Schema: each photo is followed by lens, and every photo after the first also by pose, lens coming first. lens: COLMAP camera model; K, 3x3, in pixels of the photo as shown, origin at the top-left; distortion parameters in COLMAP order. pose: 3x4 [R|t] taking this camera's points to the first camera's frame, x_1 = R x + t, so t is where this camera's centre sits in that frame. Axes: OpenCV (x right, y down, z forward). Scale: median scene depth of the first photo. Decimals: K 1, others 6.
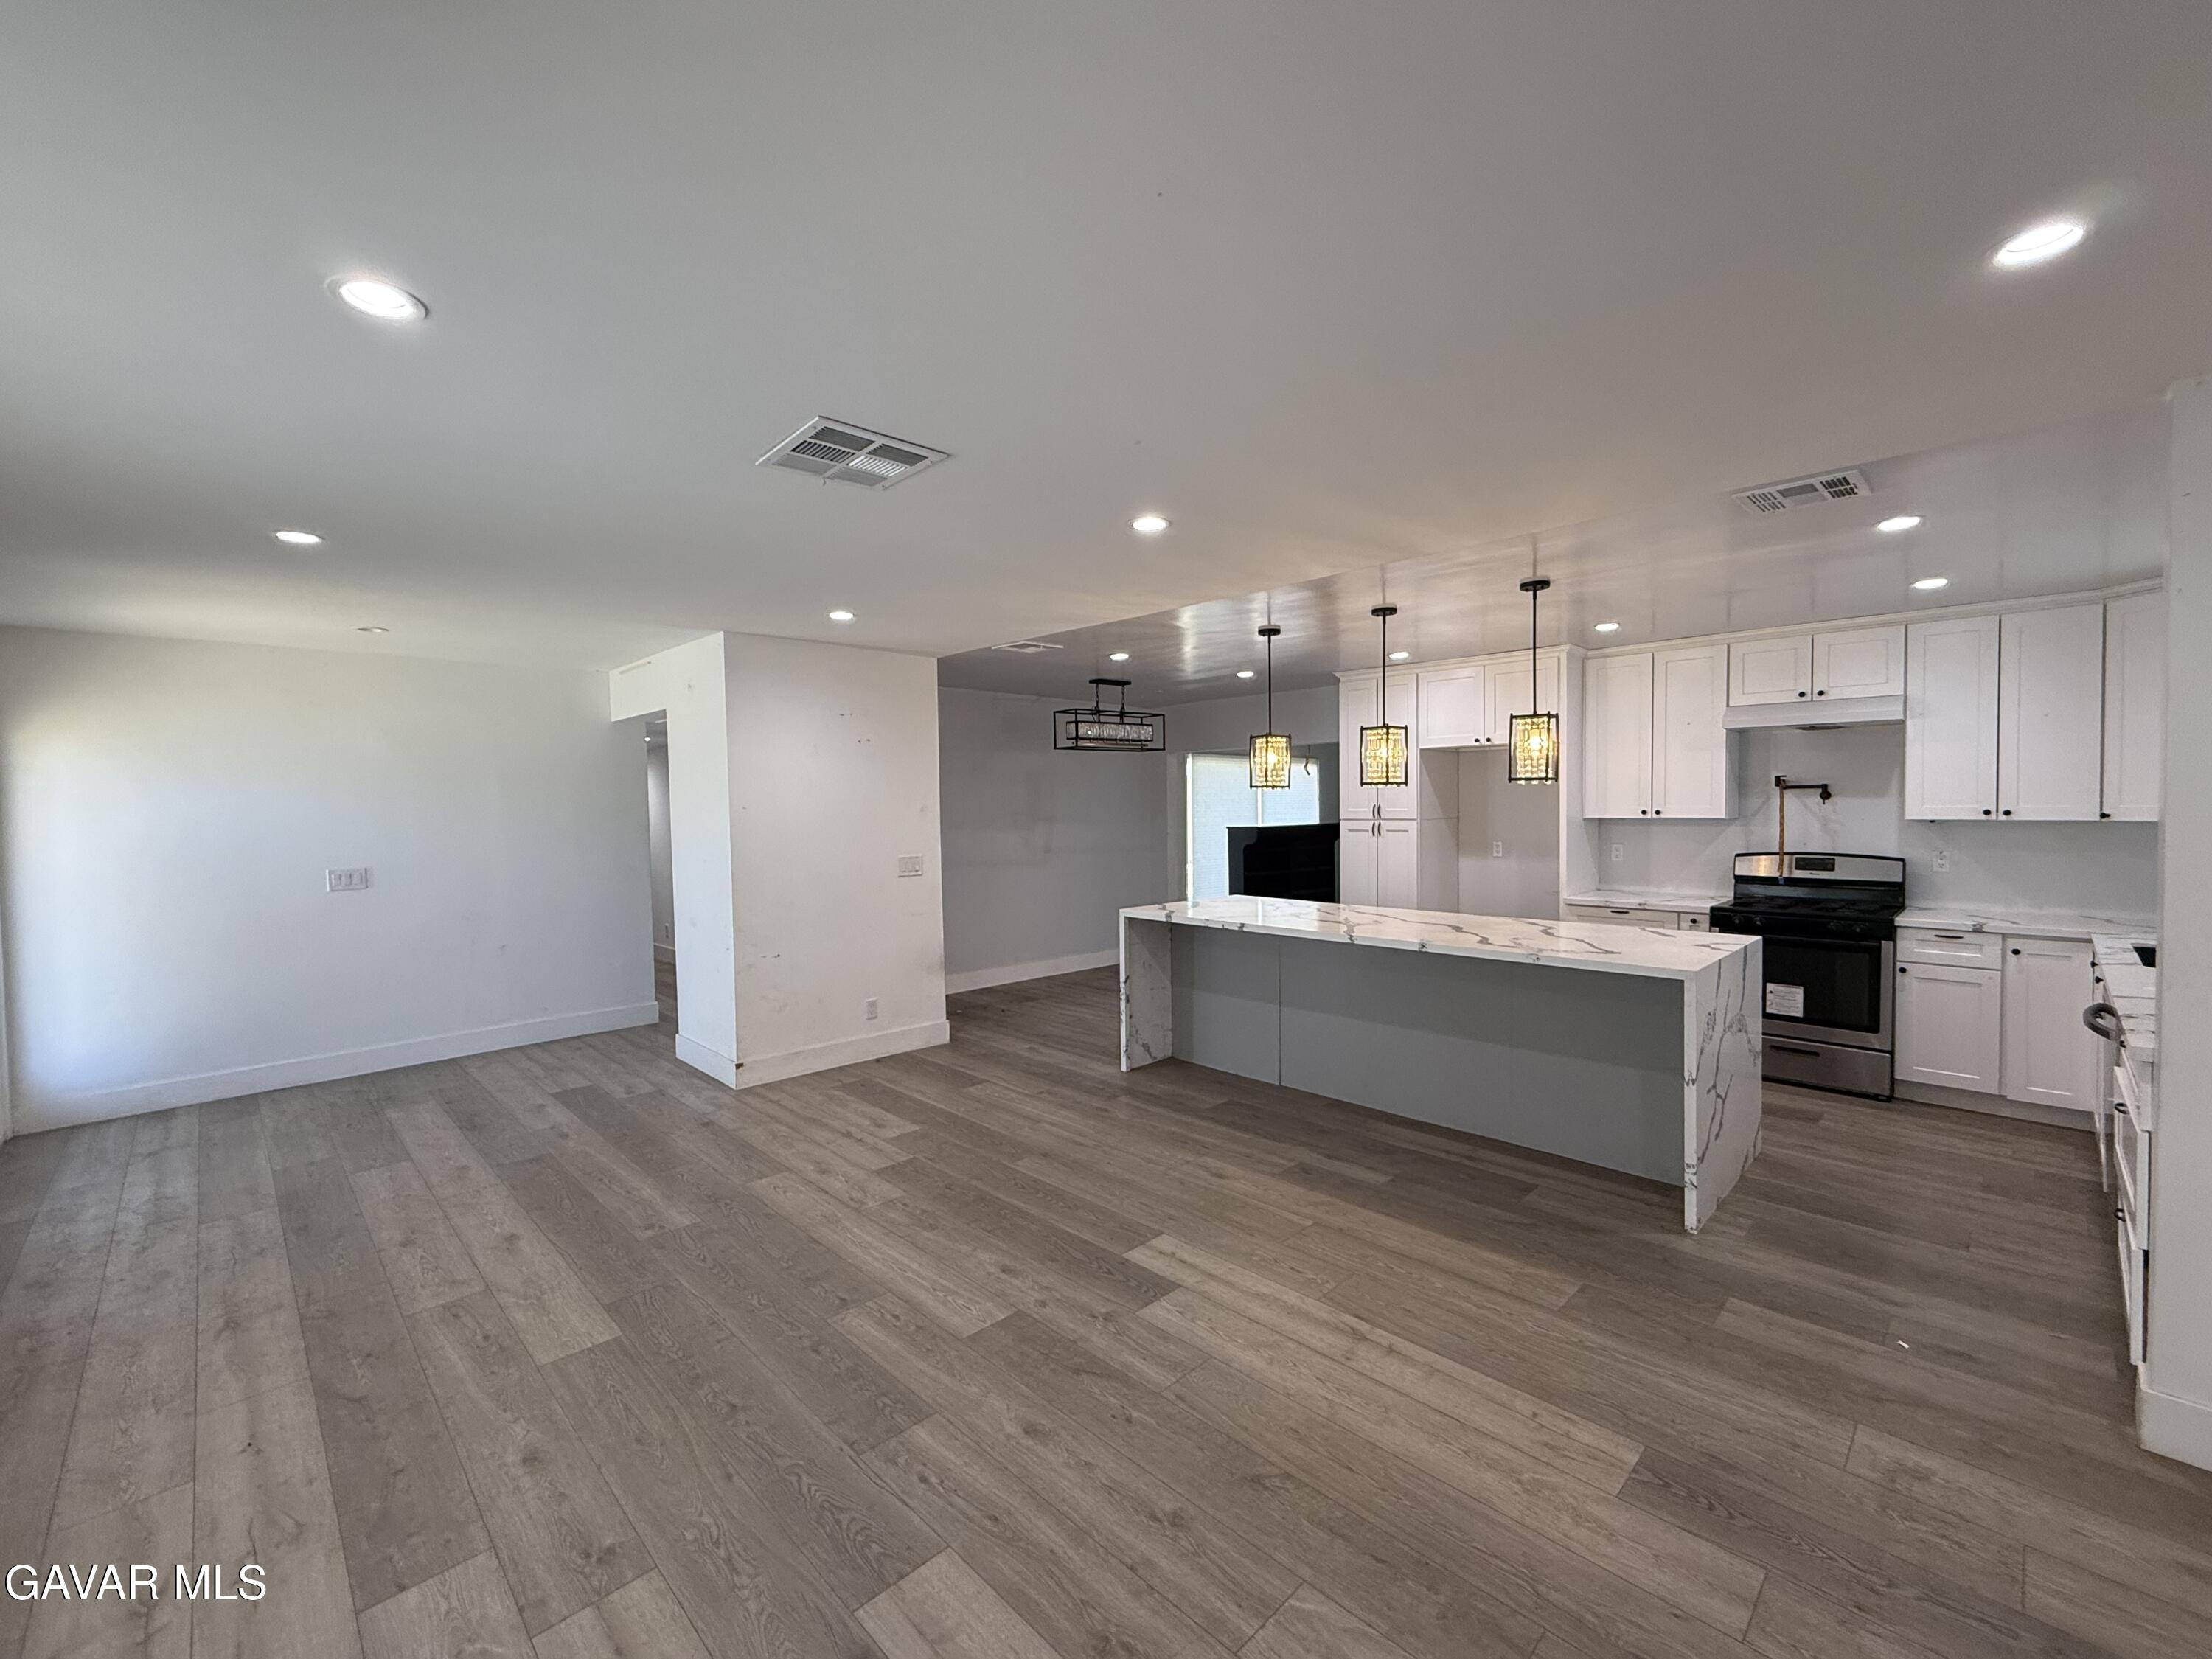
lens RADIAL K [[911.0, 0, 1100.6], [0, 911.0, 842.1], [0, 0, 1]] dist [0.002543, -0.001237]
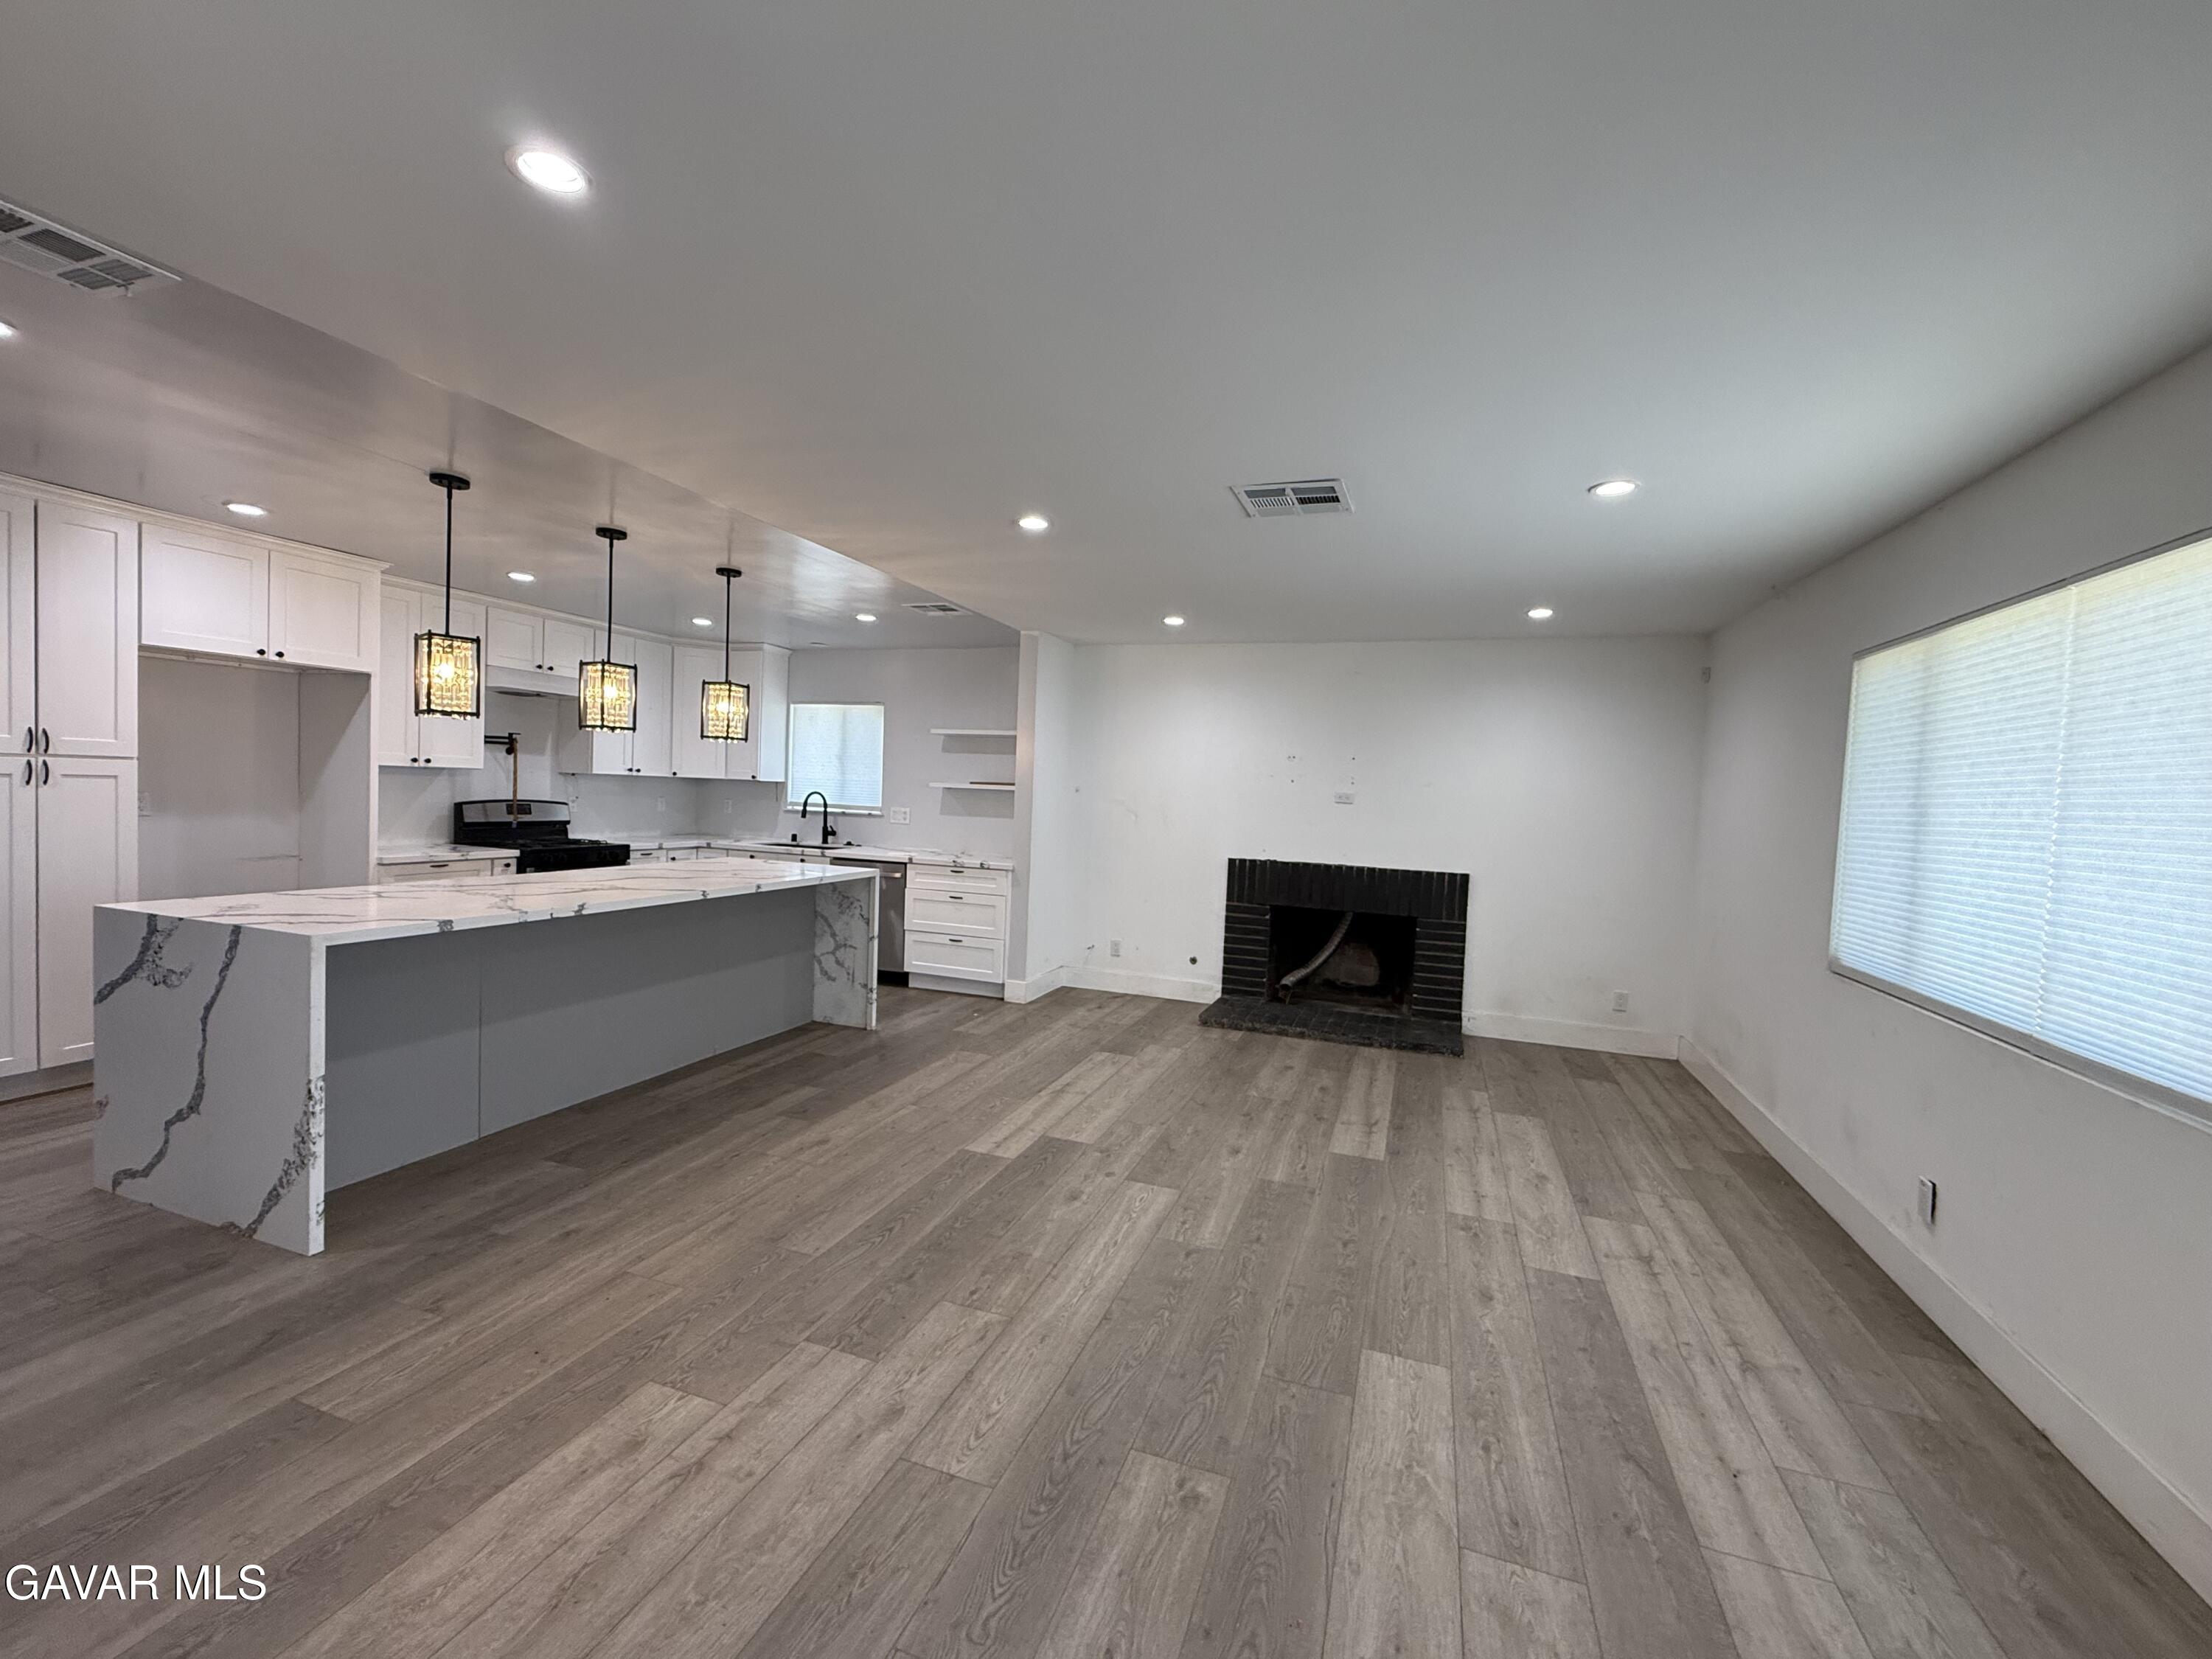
lens RADIAL K [[911.0, 0, 1102.4], [0, 911.0, 811.5], [0, 0, 1]] dist [0.002543, -0.001237]
pose [[-0.436262, -0.027212, 0.899408, -0.988061], [0.000711, 0.999532, 0.030586, -0.014426], [-0.899820, 0.013983, -0.436038, 1.323955]]
